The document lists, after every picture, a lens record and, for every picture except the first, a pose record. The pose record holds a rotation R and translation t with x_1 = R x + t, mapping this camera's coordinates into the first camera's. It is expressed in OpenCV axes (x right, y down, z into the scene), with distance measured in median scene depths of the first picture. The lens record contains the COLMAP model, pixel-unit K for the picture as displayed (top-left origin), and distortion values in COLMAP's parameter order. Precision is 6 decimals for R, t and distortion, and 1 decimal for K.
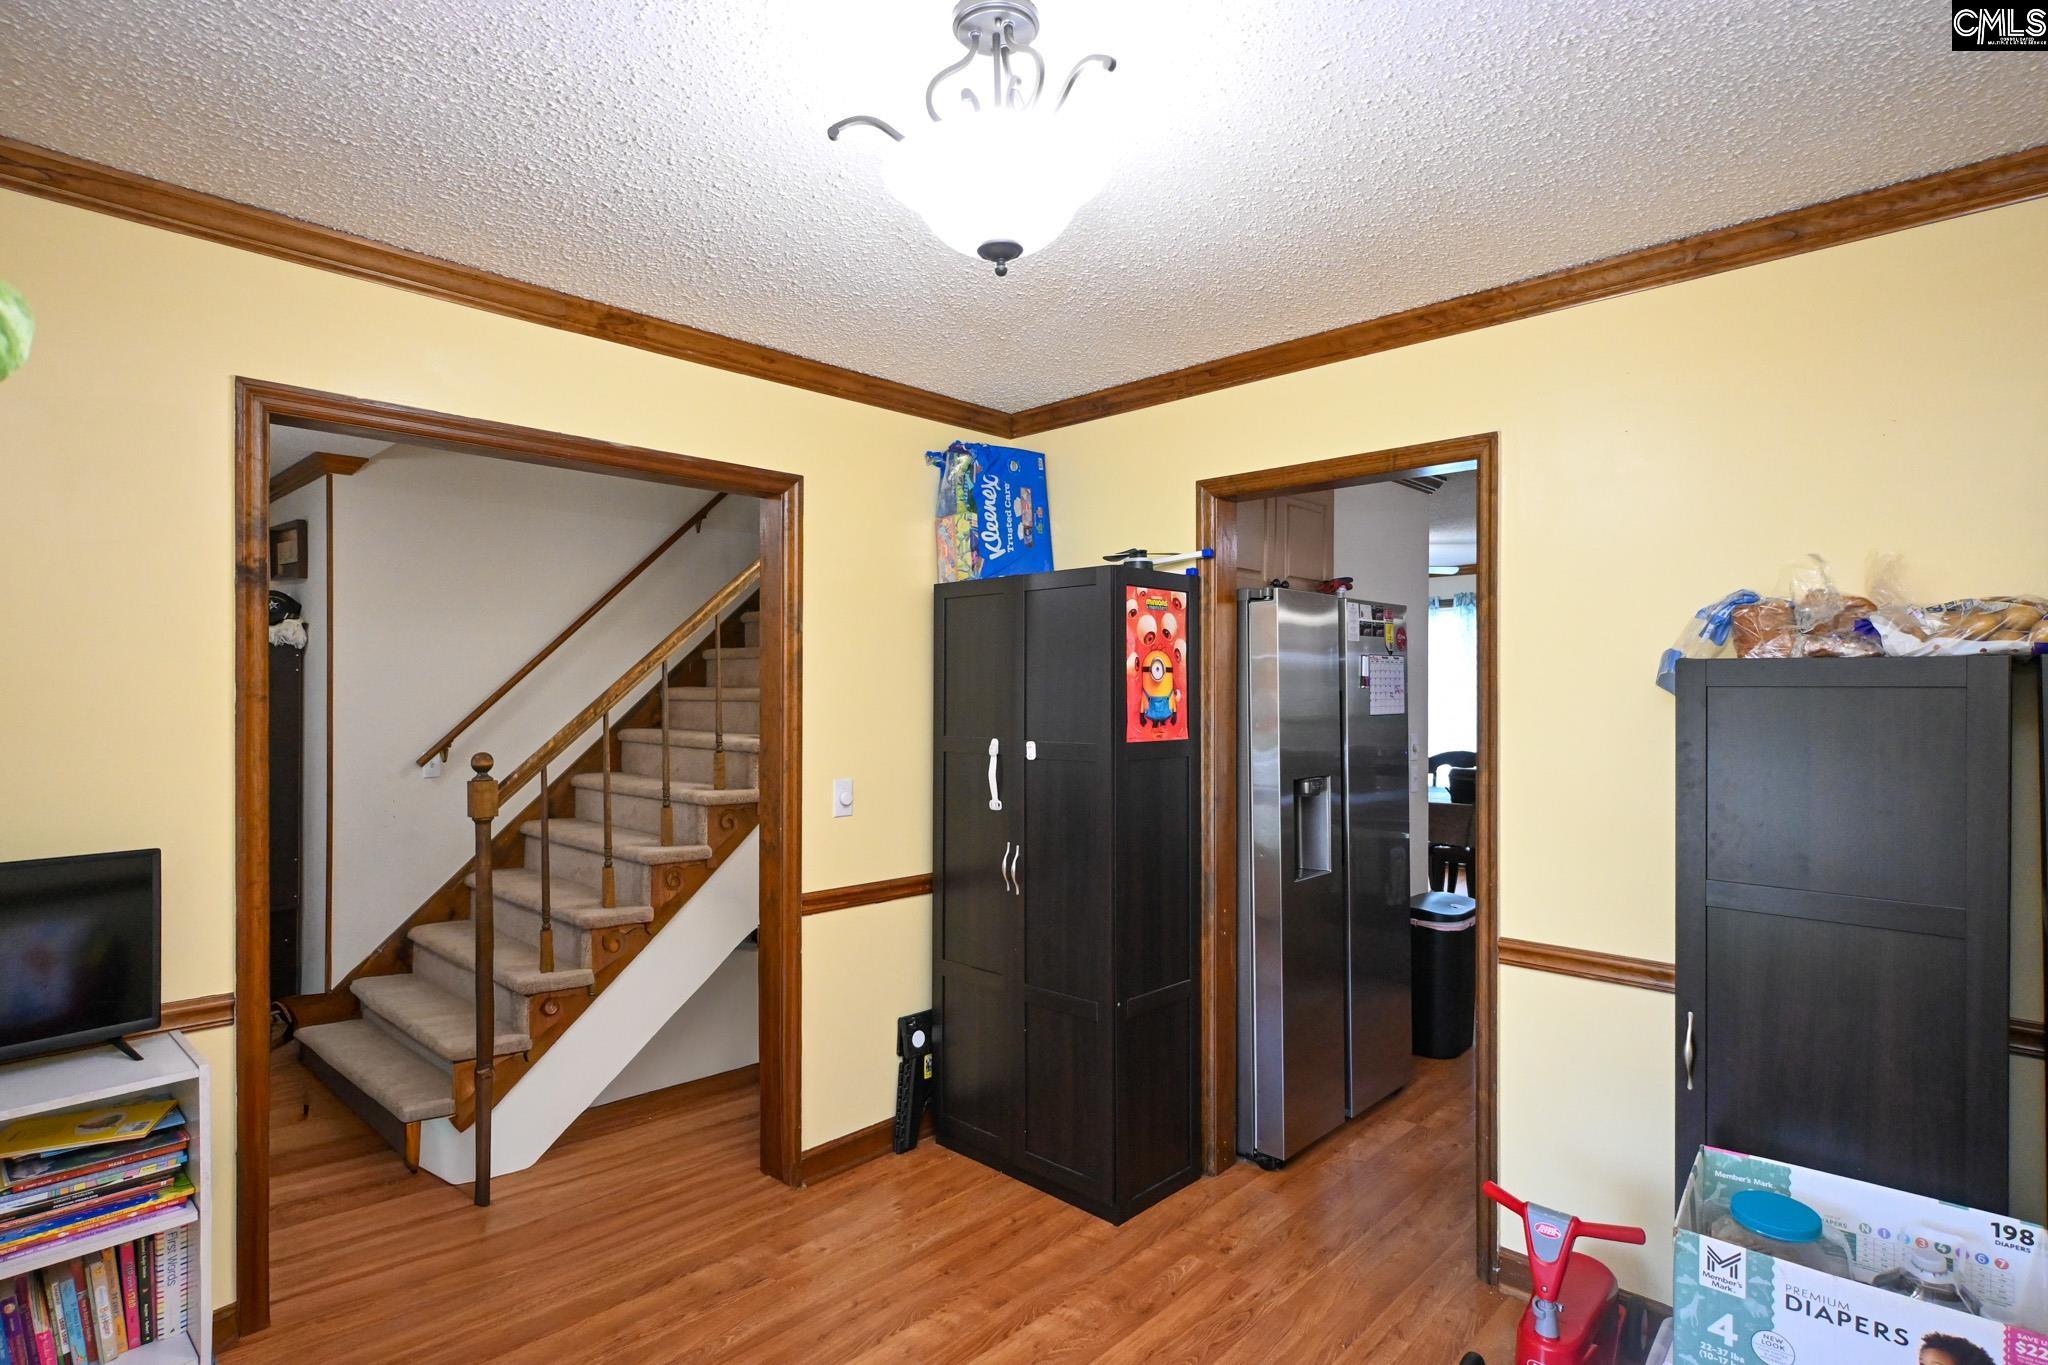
lens RADIAL K [[1026.6, 0, 1025.4], [0, 1026.6, 682.0], [0, 0, 1]] dist [-0.008168, 0.003925]
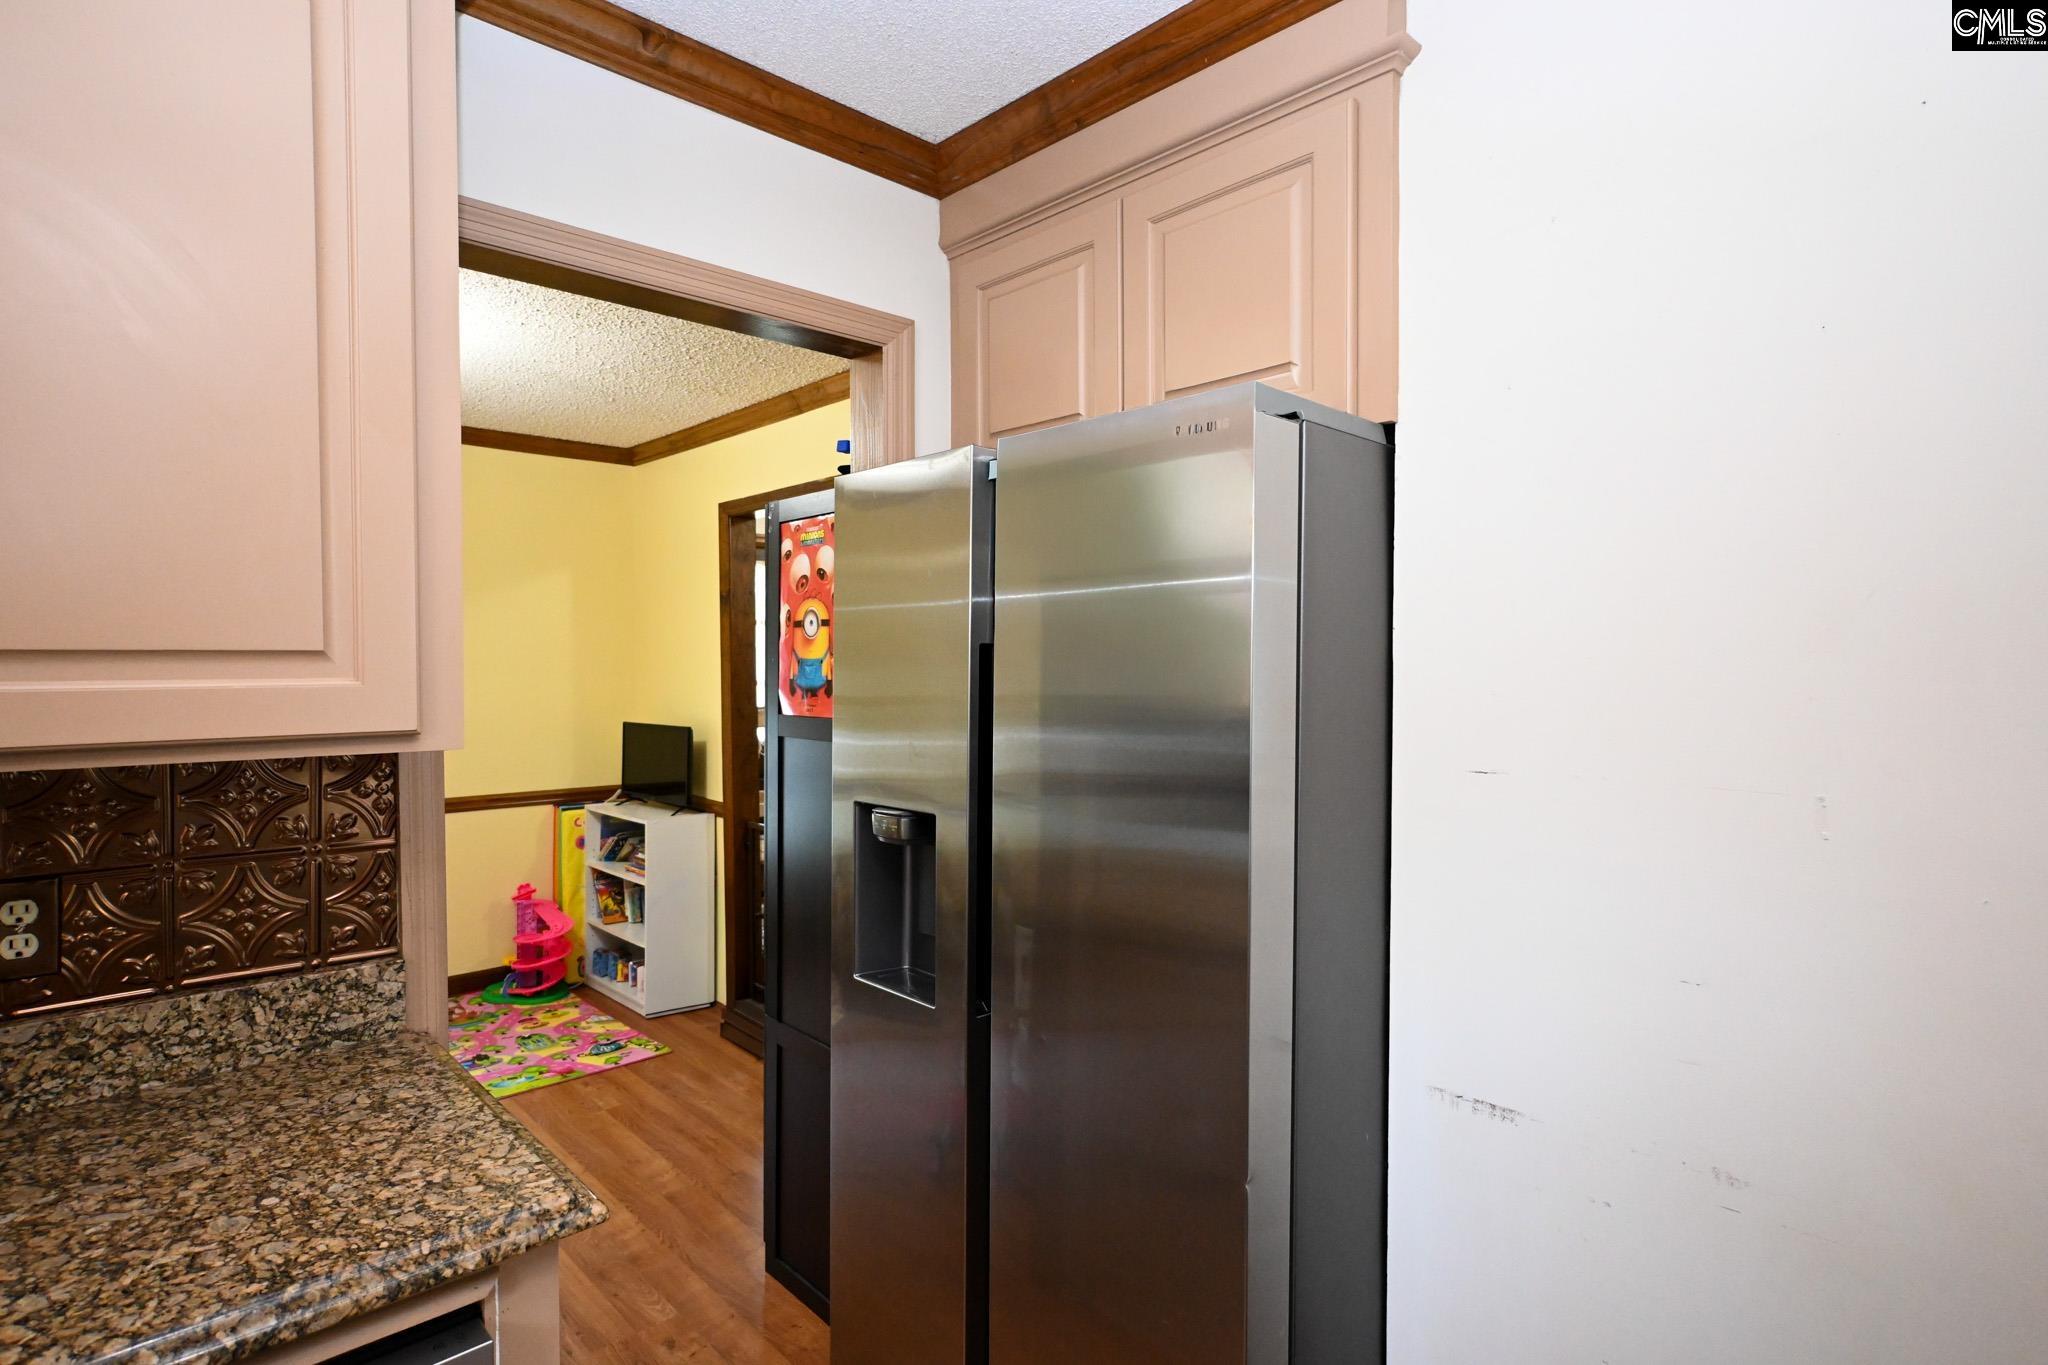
lens RADIAL K [[1026.6, 0, 1030.3], [0, 1026.6, 679.8], [0, 0, 1]] dist [-0.008168, 0.003925]
pose [[-0.039204, 0.015403, -0.999112, 0.896446], [0.007393, 0.999858, 0.015125, 0.019791], [0.999204, -0.006794, -0.039313, 1.205158]]
